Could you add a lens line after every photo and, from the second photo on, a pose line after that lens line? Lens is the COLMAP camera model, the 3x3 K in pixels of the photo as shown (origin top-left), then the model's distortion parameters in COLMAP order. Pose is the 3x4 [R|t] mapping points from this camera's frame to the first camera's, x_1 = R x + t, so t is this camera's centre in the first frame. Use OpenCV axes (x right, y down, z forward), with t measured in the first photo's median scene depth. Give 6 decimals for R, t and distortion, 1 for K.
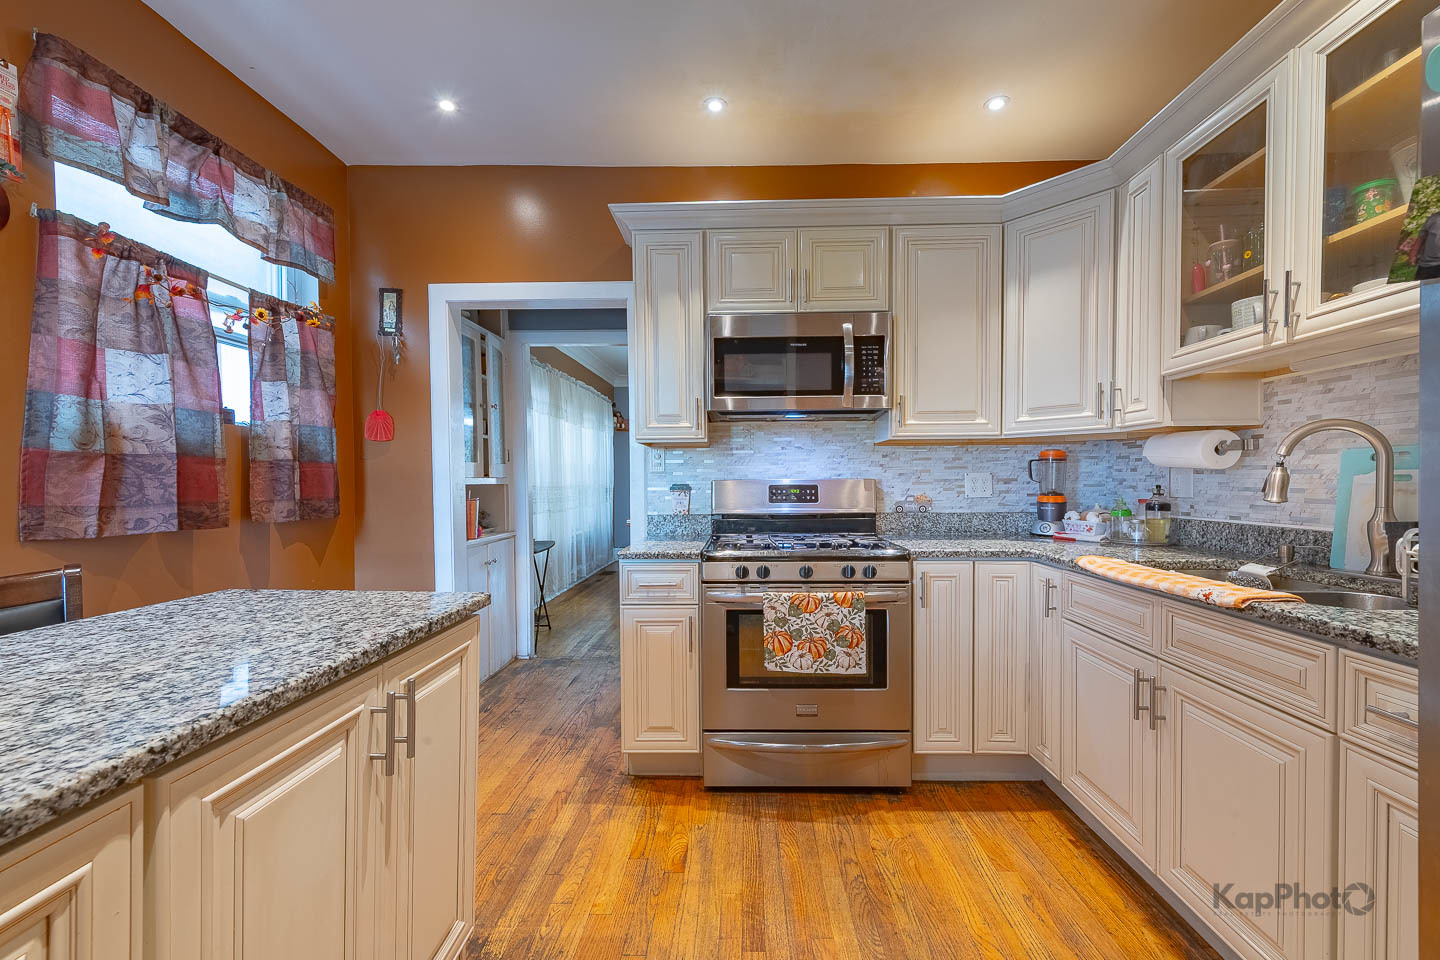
lens RADIAL K [[622.9, 0, 728.3], [0, 622.9, 500.0], [0, 0, 1]] dist [-0.000952, -0.000246]
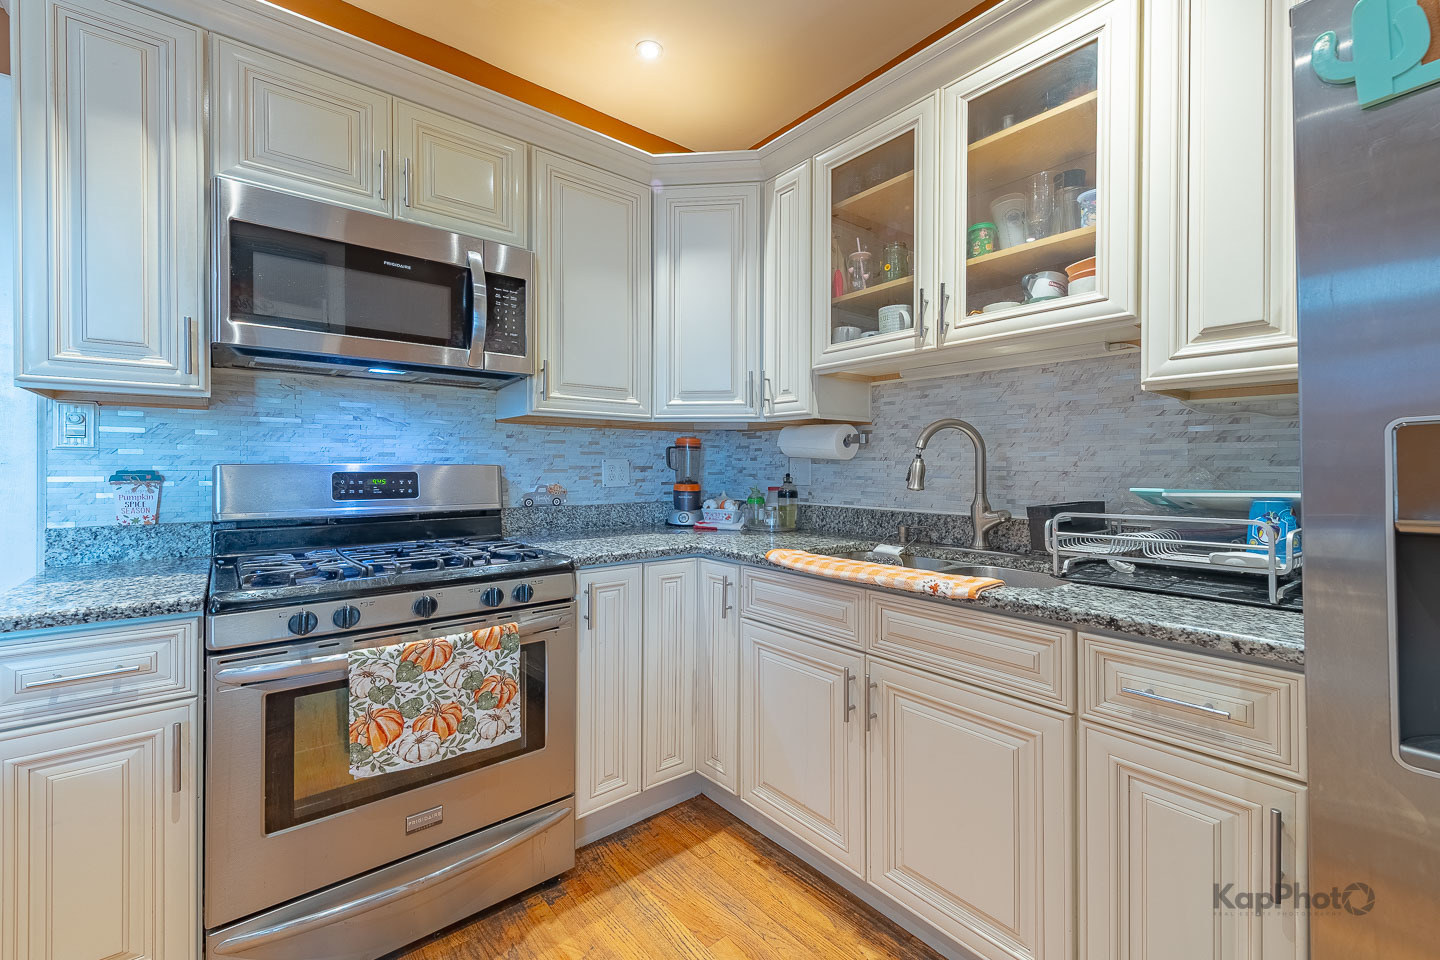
lens RADIAL K [[596.4, 0, 750.1], [0, 596.4, 468.7], [0, 0, 1]] dist [0.006985, -0.000348]
pose [[0.733383, 0.006644, 0.679783, -0.053742], [0.012506, 0.999651, -0.023263, -0.010043], [-0.679701, 0.025562, 0.733044, 0.310653]]
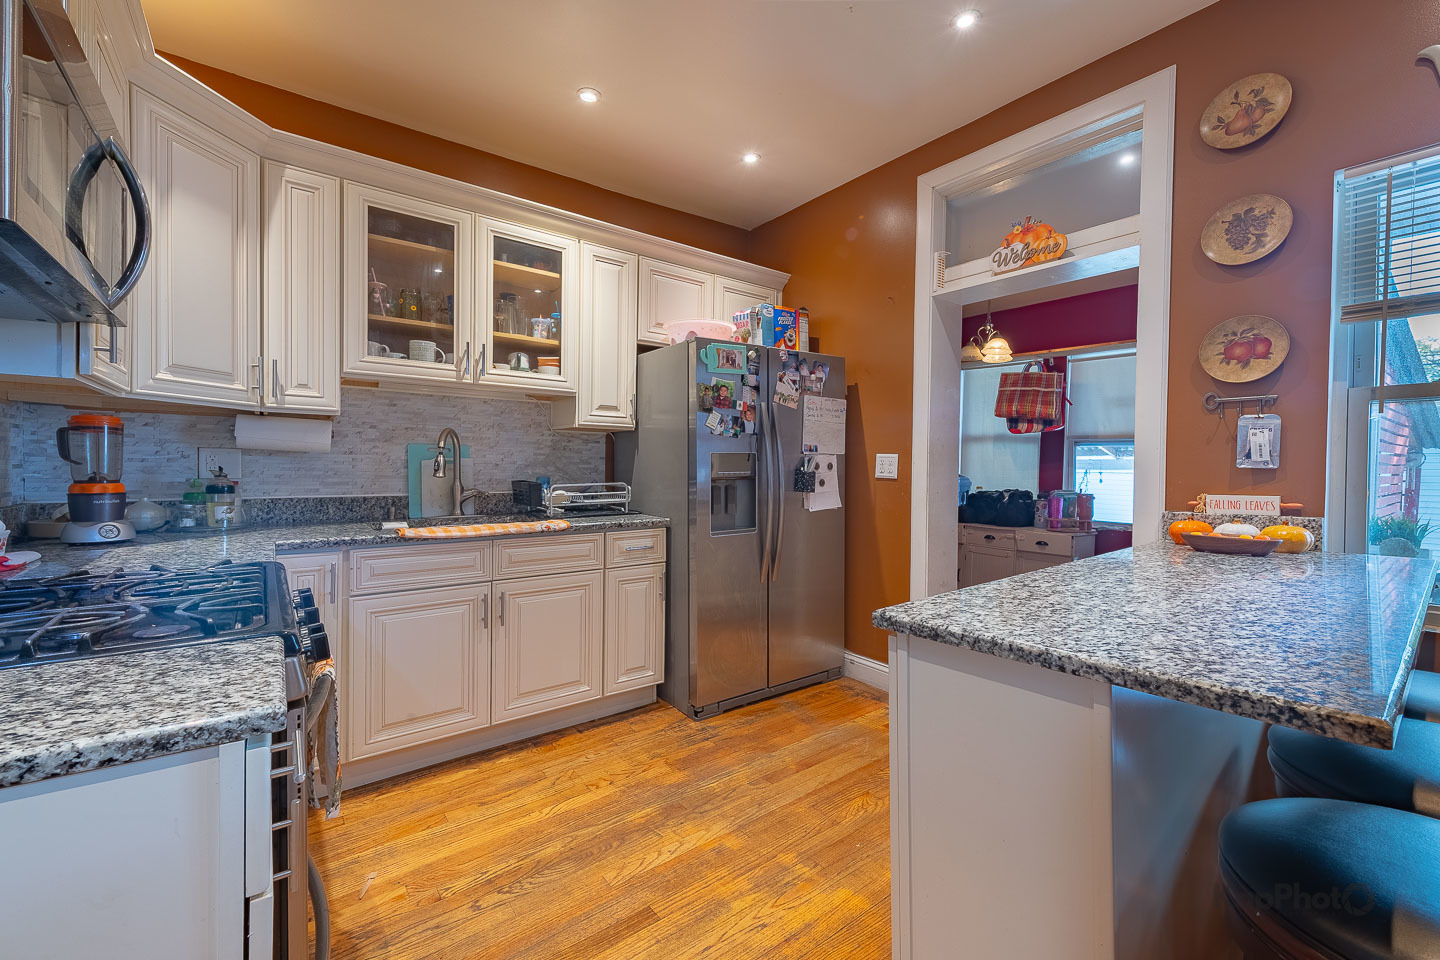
lens RADIAL K [[589.1, 0, 720.0], [0, 589.1, 480.0], [0, 0, 1]] dist [-0.008890, -0.000076]
pose [[-0.649835, -0.021114, 0.759782, -0.536872], [0.015386, 0.999044, 0.040922, -0.029656], [-0.759919, 0.038282, -0.648889, 1.072117]]
